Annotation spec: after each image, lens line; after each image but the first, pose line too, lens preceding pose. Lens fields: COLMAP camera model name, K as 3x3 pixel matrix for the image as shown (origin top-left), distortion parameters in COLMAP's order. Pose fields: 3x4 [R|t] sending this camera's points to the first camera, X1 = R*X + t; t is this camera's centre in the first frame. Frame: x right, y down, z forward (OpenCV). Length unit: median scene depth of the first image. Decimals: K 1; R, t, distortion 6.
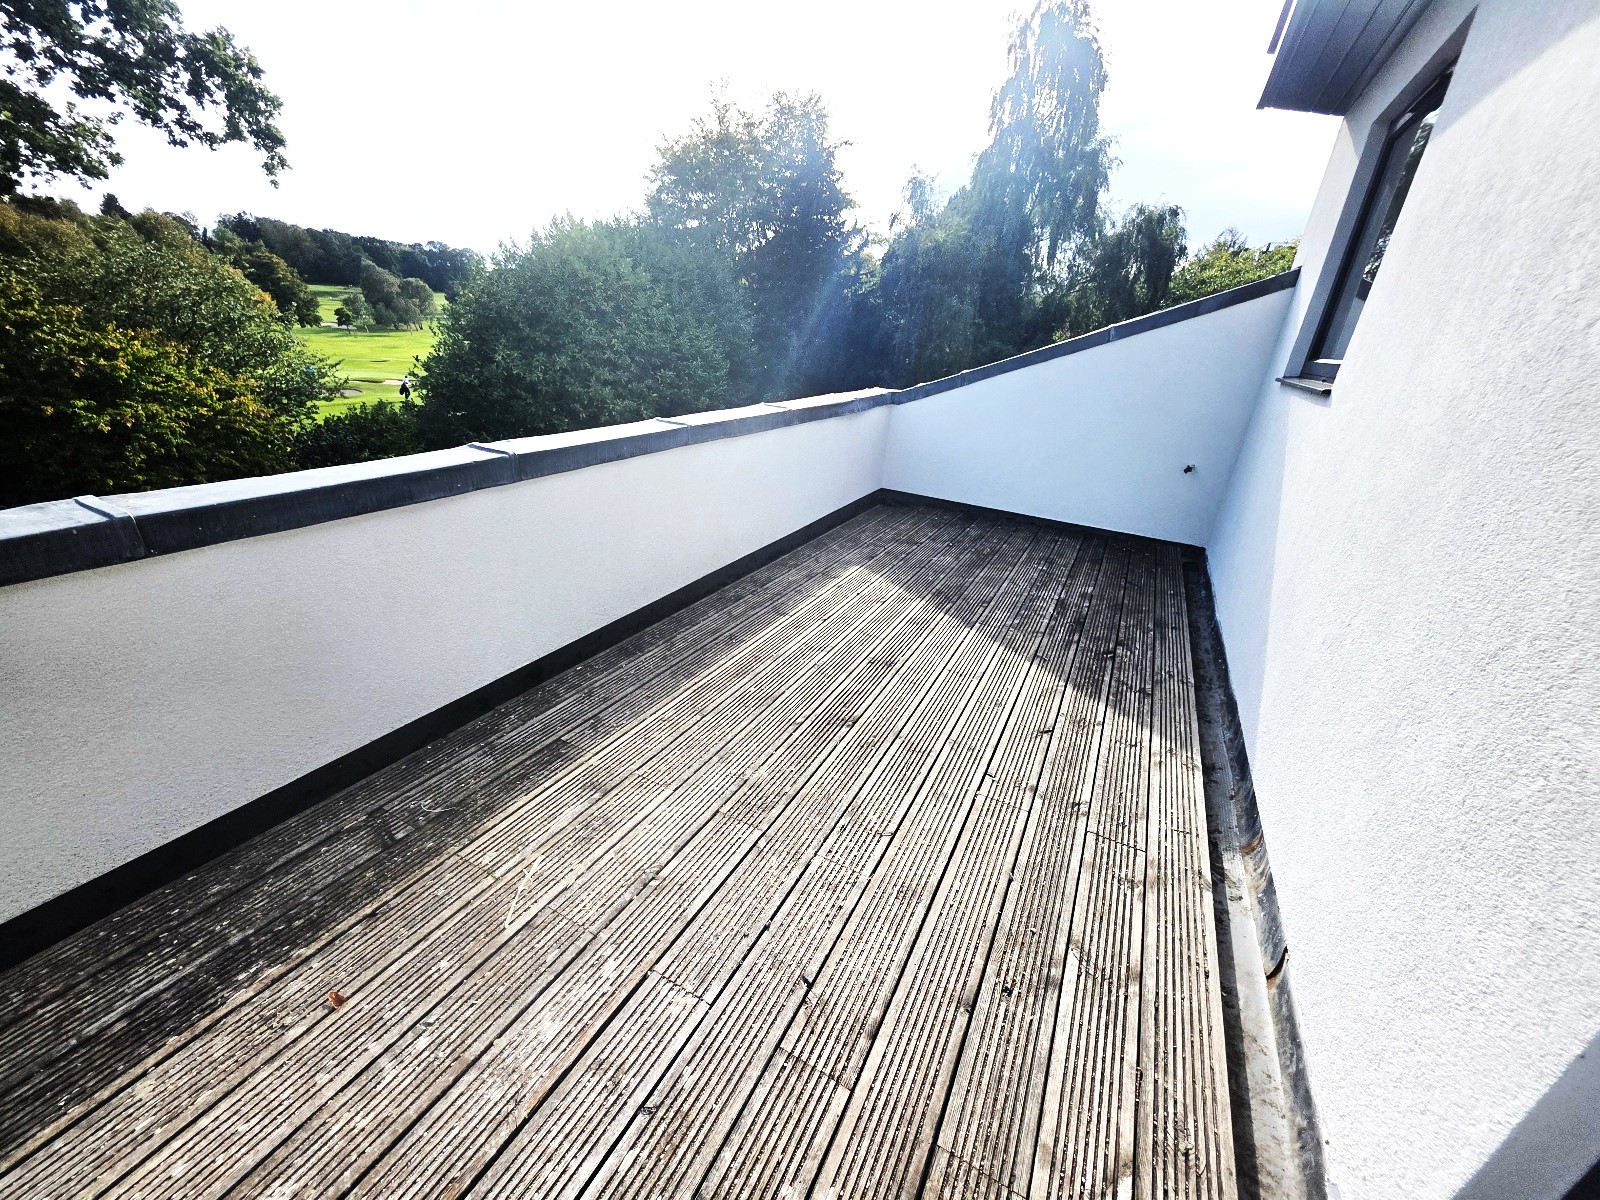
lens RADIAL K [[635.3, 0, 800.0], [0, 635.3, 600.0], [0, 0, 1]] dist [-0.000195, -0.000023]
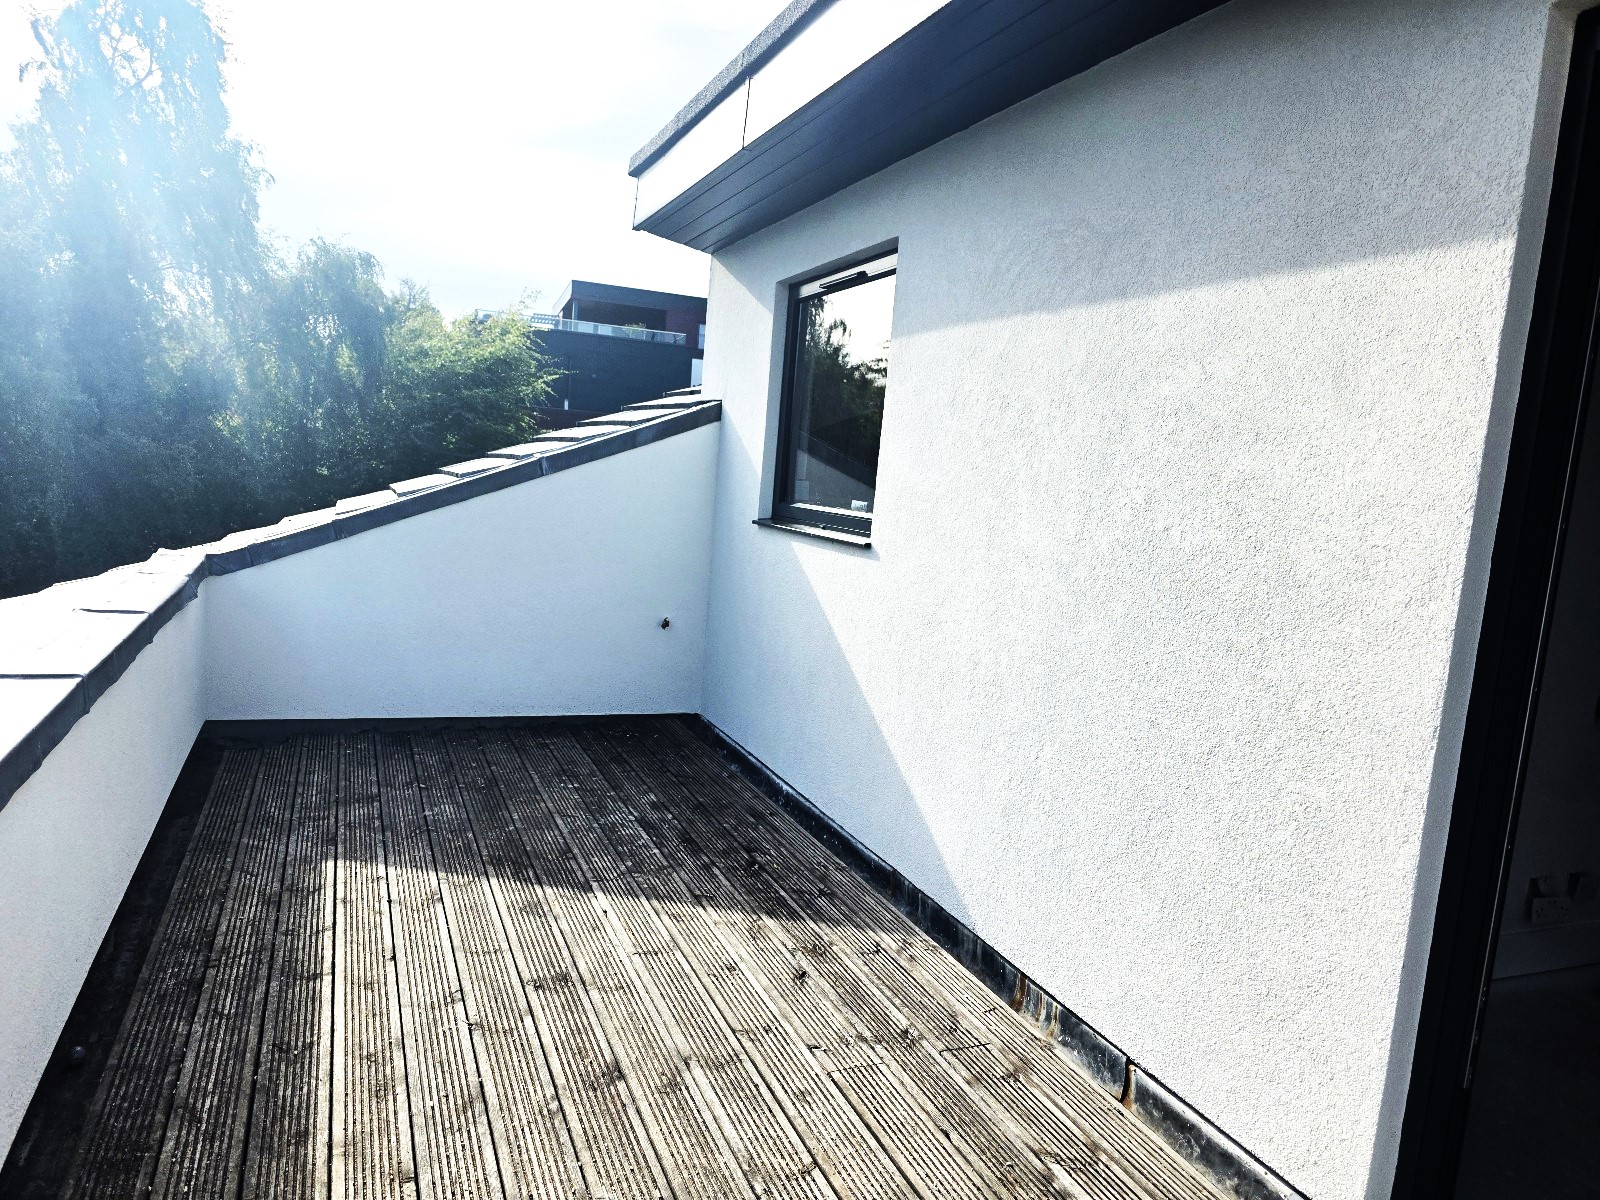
lens RADIAL K [[1078.5, 0, 800.0], [0, 1078.5, 600.0], [0, 0, 1]] dist [0.010379, 0.001104]
pose [[0.631764, -0.110437, 0.767253, -0.420463], [0.277353, 0.956477, -0.090702, -0.083388], [-0.723843, 0.270102, 0.634898, 0.019535]]
